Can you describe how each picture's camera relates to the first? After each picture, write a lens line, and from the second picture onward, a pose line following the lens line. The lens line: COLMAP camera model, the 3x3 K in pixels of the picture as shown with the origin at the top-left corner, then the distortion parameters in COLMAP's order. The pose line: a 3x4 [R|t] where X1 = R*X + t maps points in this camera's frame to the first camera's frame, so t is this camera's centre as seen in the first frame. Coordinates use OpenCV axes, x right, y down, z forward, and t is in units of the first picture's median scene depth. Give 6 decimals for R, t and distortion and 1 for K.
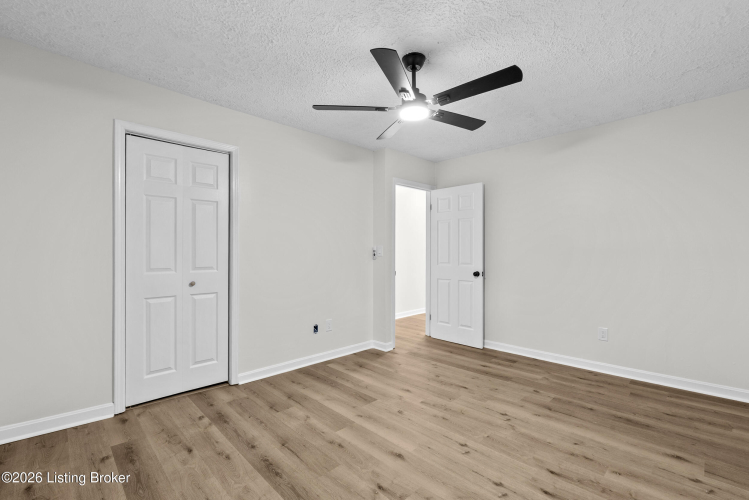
lens RADIAL K [[332.9, 0, 373.5], [0, 332.9, 246.1], [0, 0, 1]] dist [-0.009992, -0.000559]
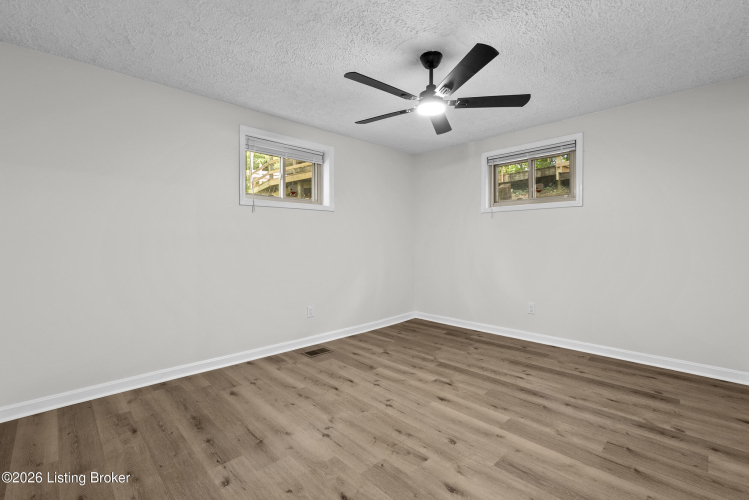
lens RADIAL K [[332.9, 0, 373.5], [0, 332.9, 246.1], [0, 0, 1]] dist [-0.009992, -0.000559]
pose [[-0.999994, 0.003194, -0.001348, 0.294966], [0.003203, 0.999968, -0.007366, 0.043005], [0.001325, -0.007370, -0.999972, 1.967205]]
